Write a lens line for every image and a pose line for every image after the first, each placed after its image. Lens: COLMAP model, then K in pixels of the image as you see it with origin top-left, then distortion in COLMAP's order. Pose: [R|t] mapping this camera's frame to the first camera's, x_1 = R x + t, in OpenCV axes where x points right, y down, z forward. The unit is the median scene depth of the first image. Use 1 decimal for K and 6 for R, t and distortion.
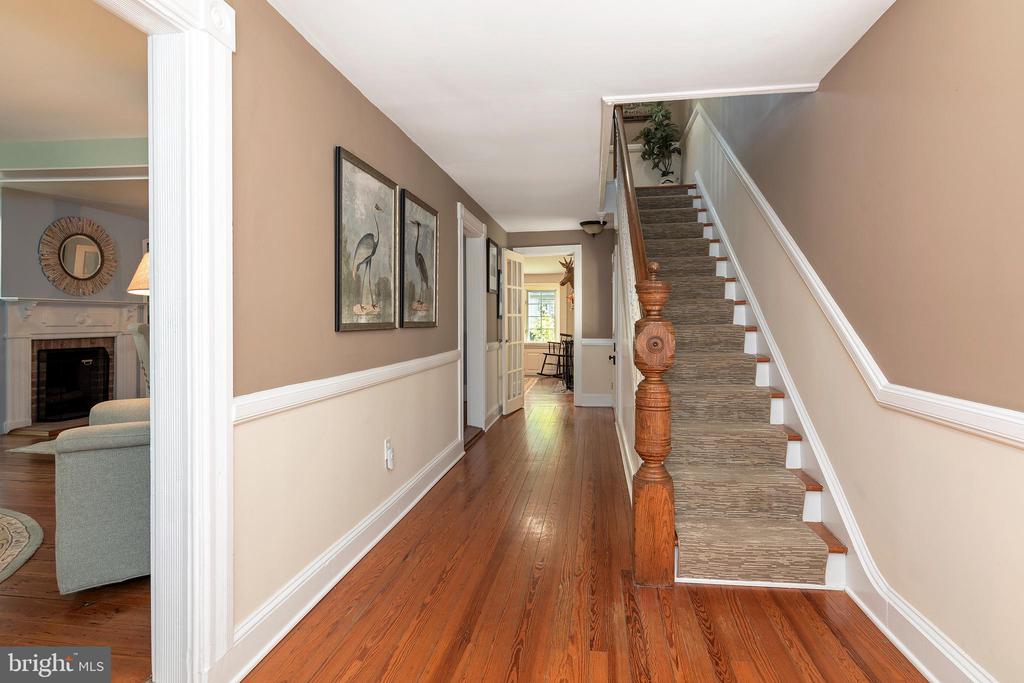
lens RADIAL K [[503.8, 0, 514.2], [0, 503.8, 322.7], [0, 0, 1]] dist [0.000703, 0.001354]
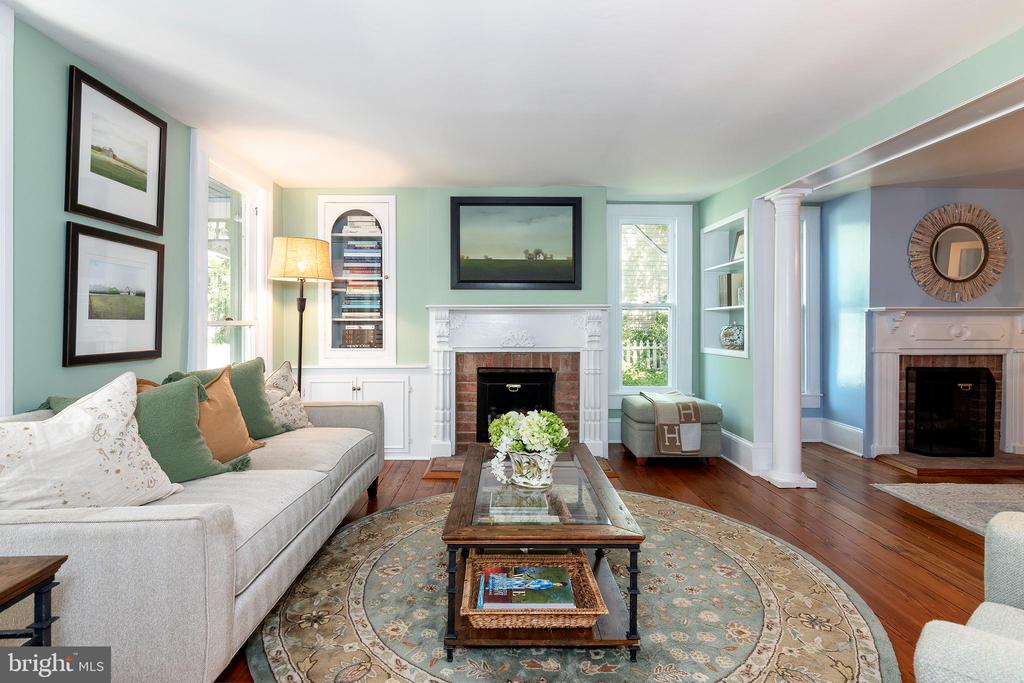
lens RADIAL K [[503.8, 0, 509.1], [0, 503.8, 323.5], [0, 0, 1]] dist [0.000703, 0.001354]
pose [[0.139141, -0.002285, -0.990270, -0.182298], [-0.008898, 0.999954, -0.003557, -0.010952], [0.990233, 0.009306, 0.139115, 0.204178]]
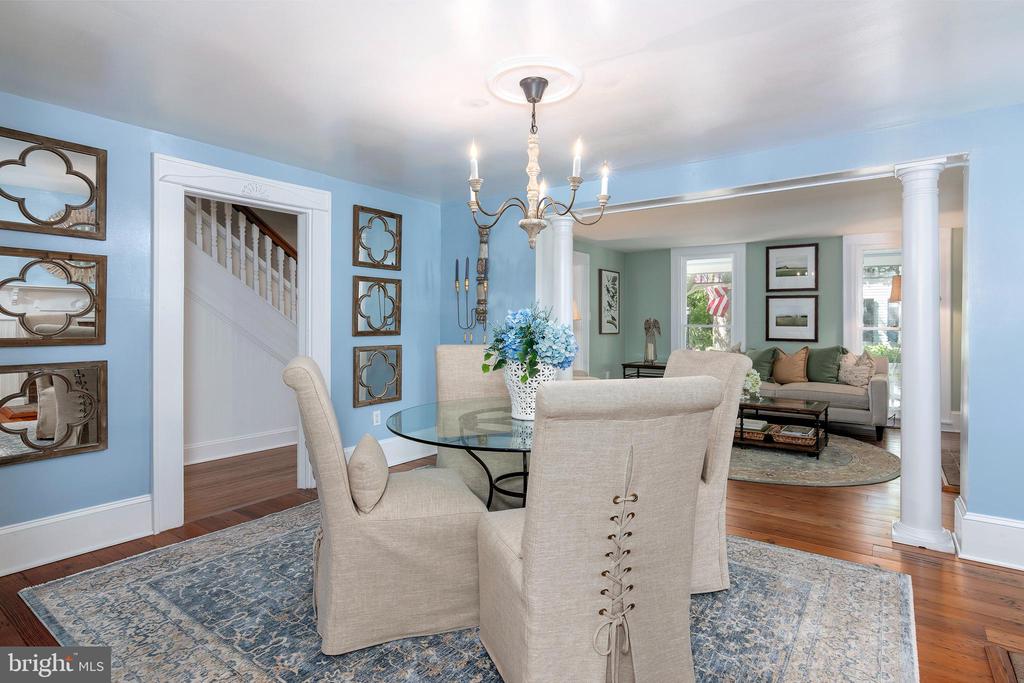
lens RADIAL K [[503.8, 0, 524.0], [0, 503.8, 321.4], [0, 0, 1]] dist [0.000703, 0.001354]
pose [[-0.884580, -0.009971, 0.466282, -0.449265], [-0.009182, 0.999950, 0.003964, -0.018035], [-0.466298, -0.000775, -0.884627, 0.798898]]
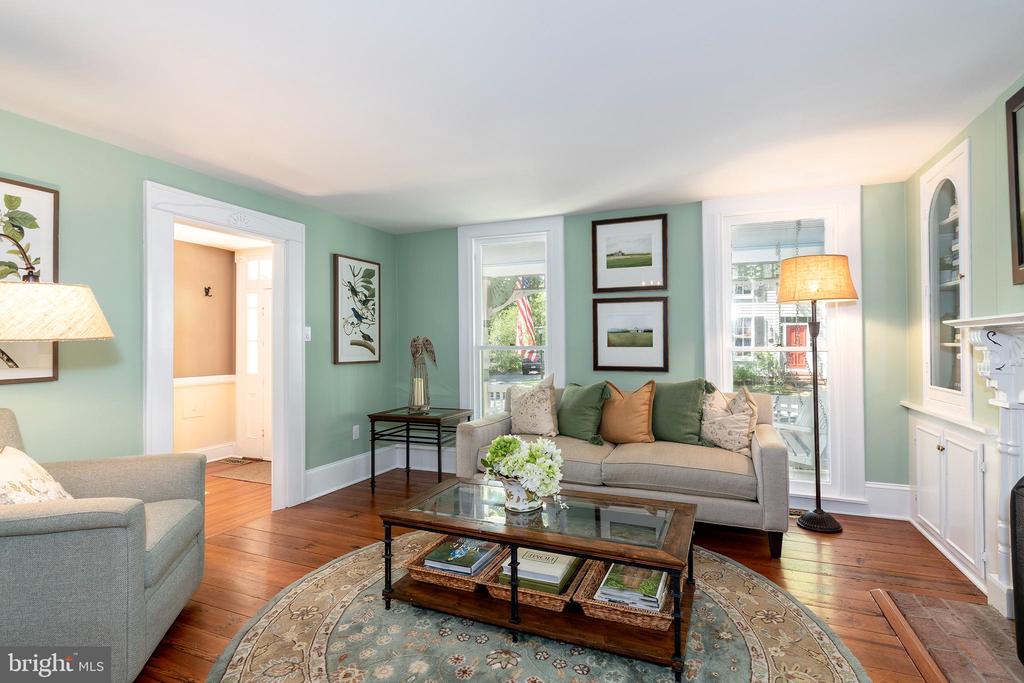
lens RADIAL K [[503.8, 0, 514.7], [0, 503.8, 338.0], [0, 0, 1]] dist [0.000703, 0.001354]
pose [[-0.970752, 0.002618, 0.240069, -0.458848], [0.001259, 0.999982, -0.005814, -0.017296], [-0.240080, -0.005342, -0.970738, 0.479467]]
